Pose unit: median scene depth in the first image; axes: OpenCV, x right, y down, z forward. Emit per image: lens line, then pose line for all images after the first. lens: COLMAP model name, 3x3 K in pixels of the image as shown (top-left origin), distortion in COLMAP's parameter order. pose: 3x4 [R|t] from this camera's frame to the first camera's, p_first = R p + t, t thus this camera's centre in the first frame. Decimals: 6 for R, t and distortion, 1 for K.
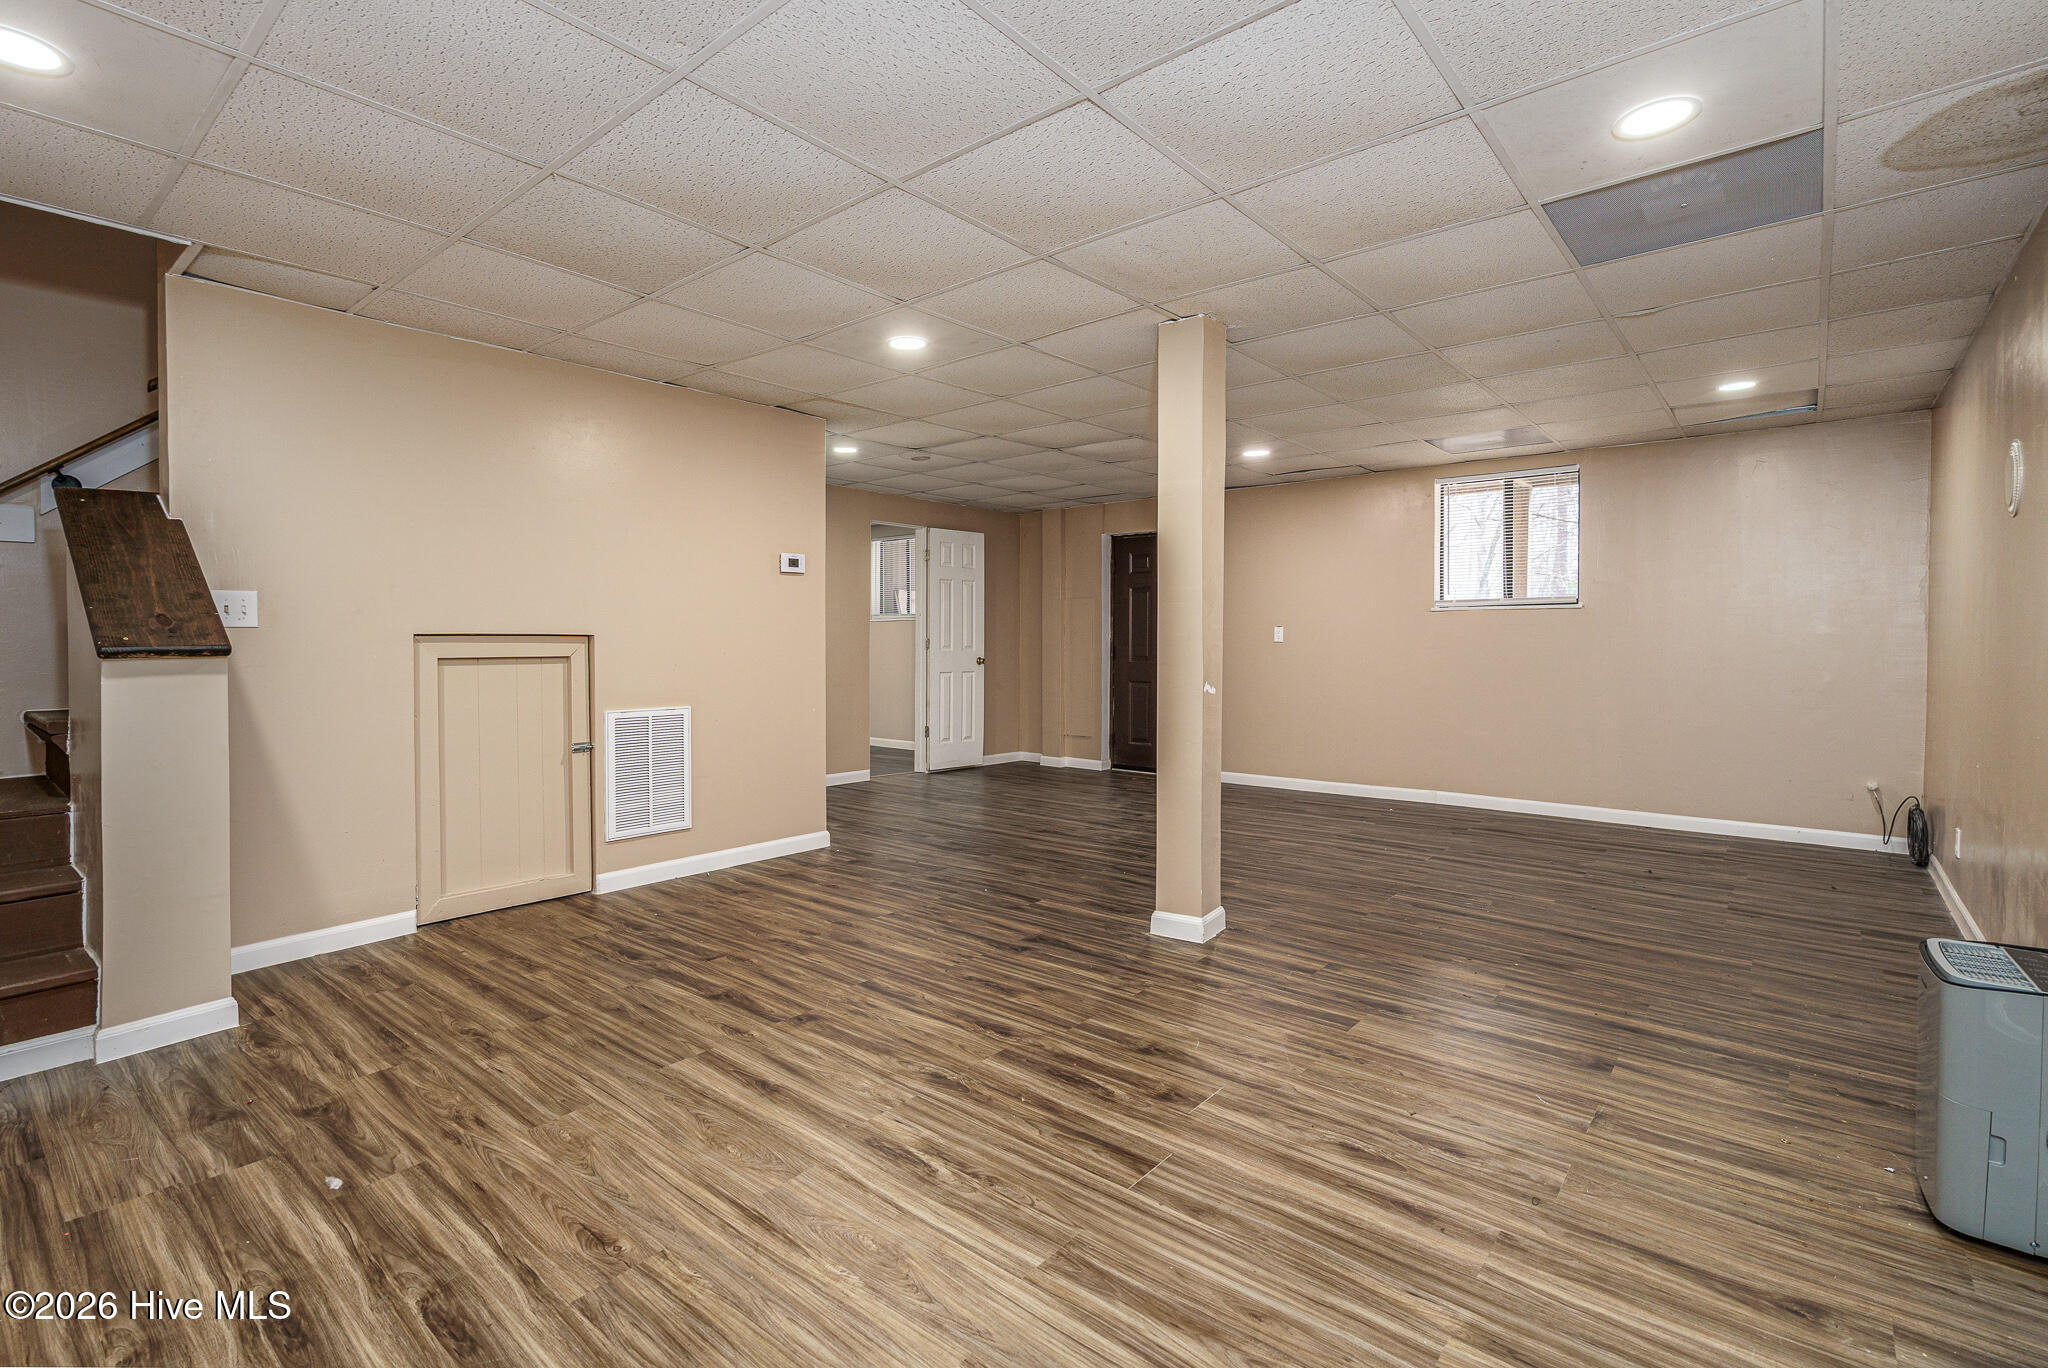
lens RADIAL K [[935.7, 0, 1021.0], [0, 935.7, 673.1], [0, 0, 1]] dist [-0.001388, 0.001326]
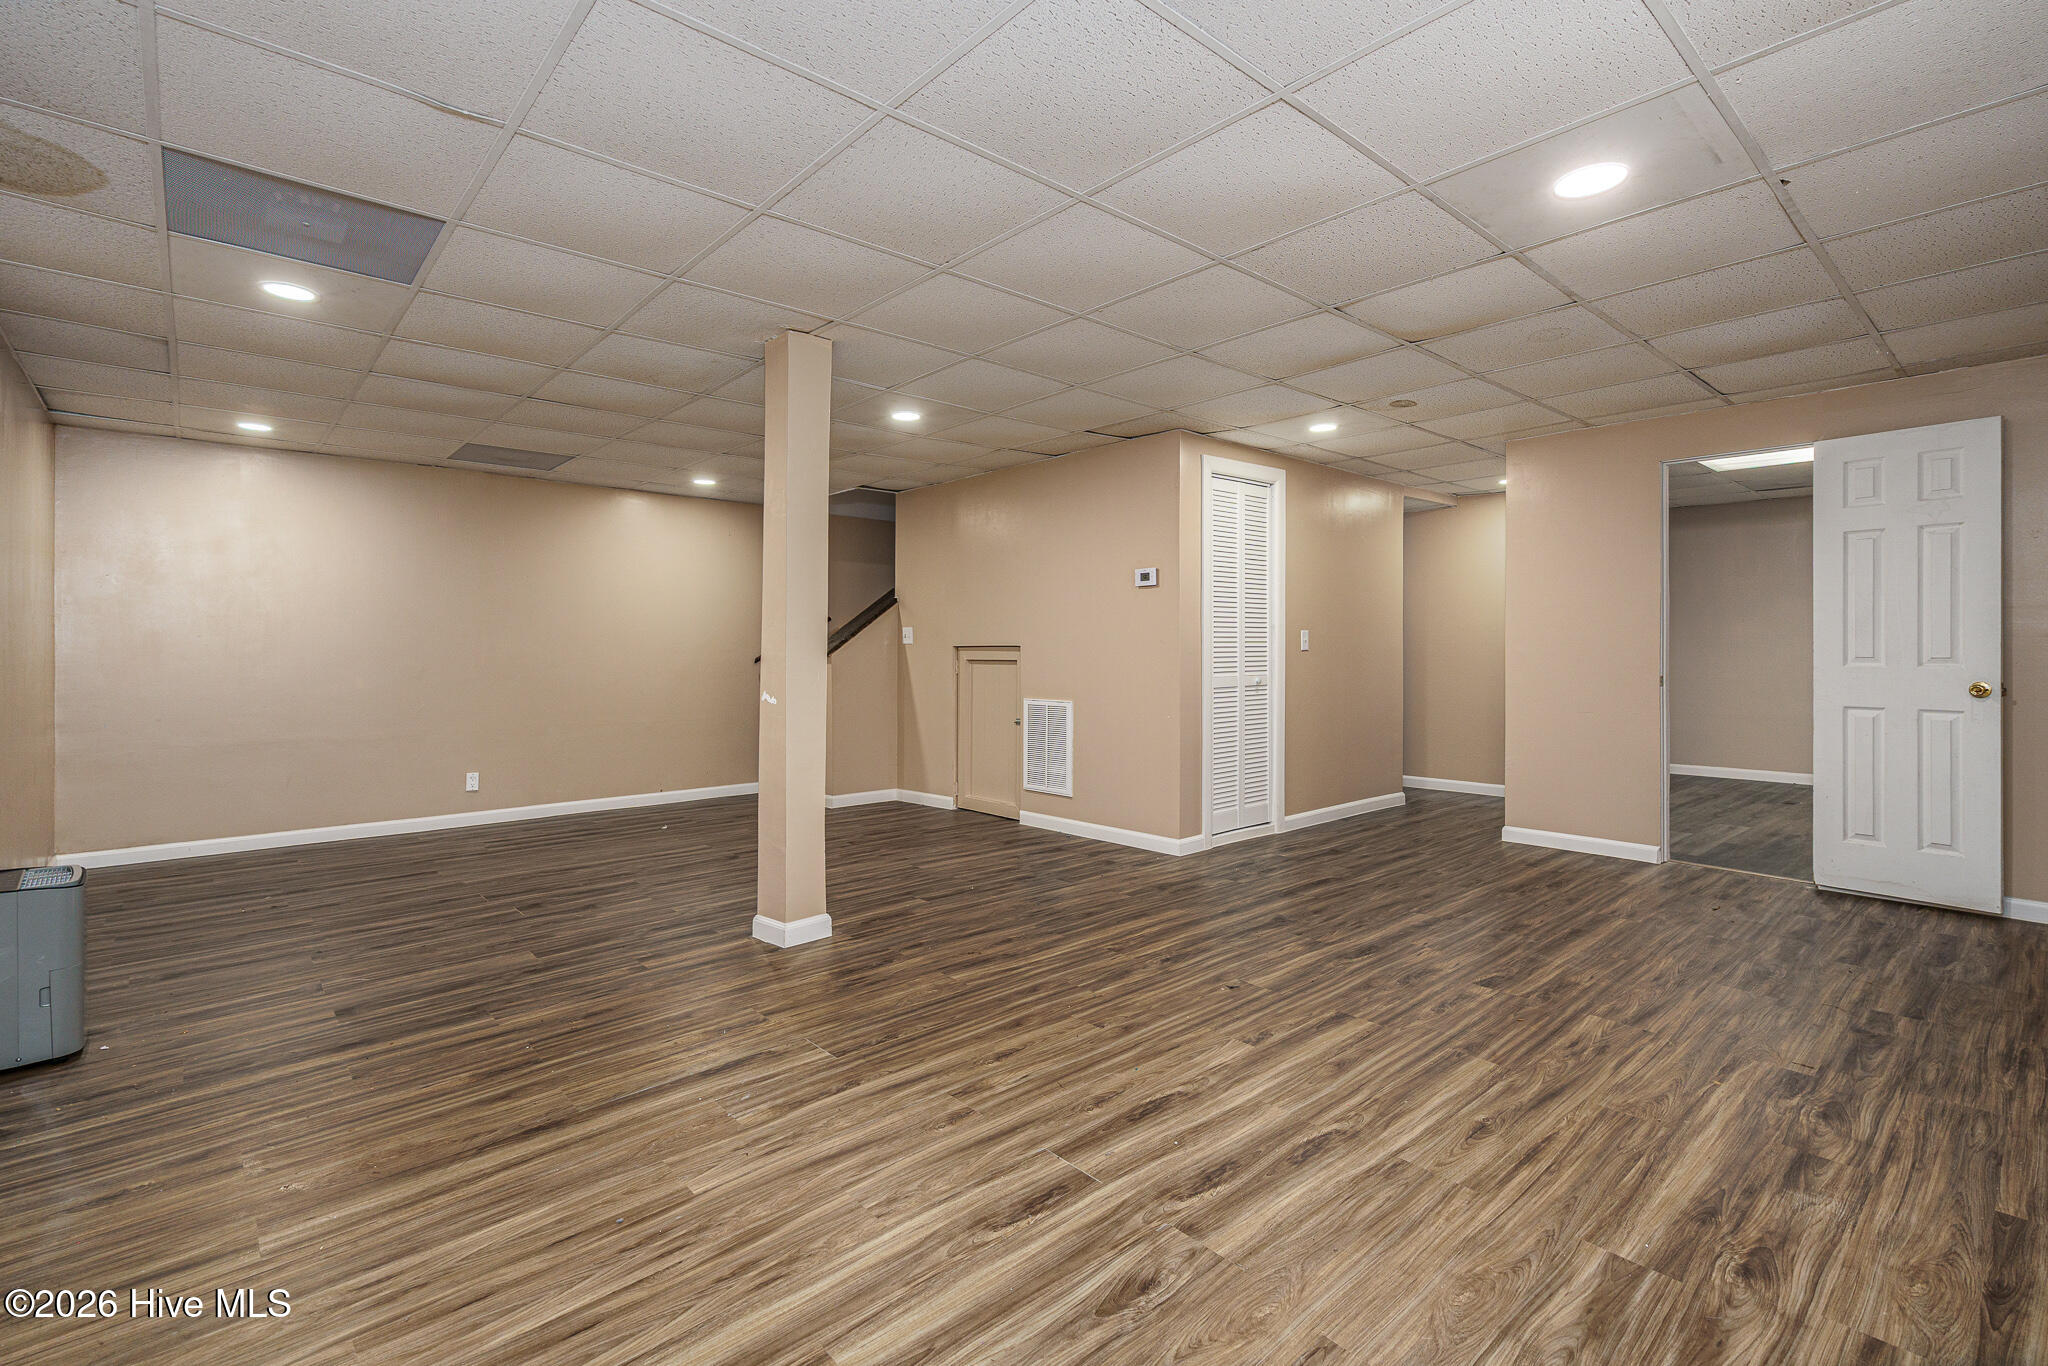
lens RADIAL K [[935.7, 0, 1000.7], [0, 935.7, 645.7], [0, 0, 1]] dist [-0.001388, 0.001326]
pose [[-0.159243, -0.004092, -0.987231, 1.009302], [-0.031478, 0.999504, 0.000935, -0.042066], [0.986737, 0.031225, -0.159293, 1.211587]]
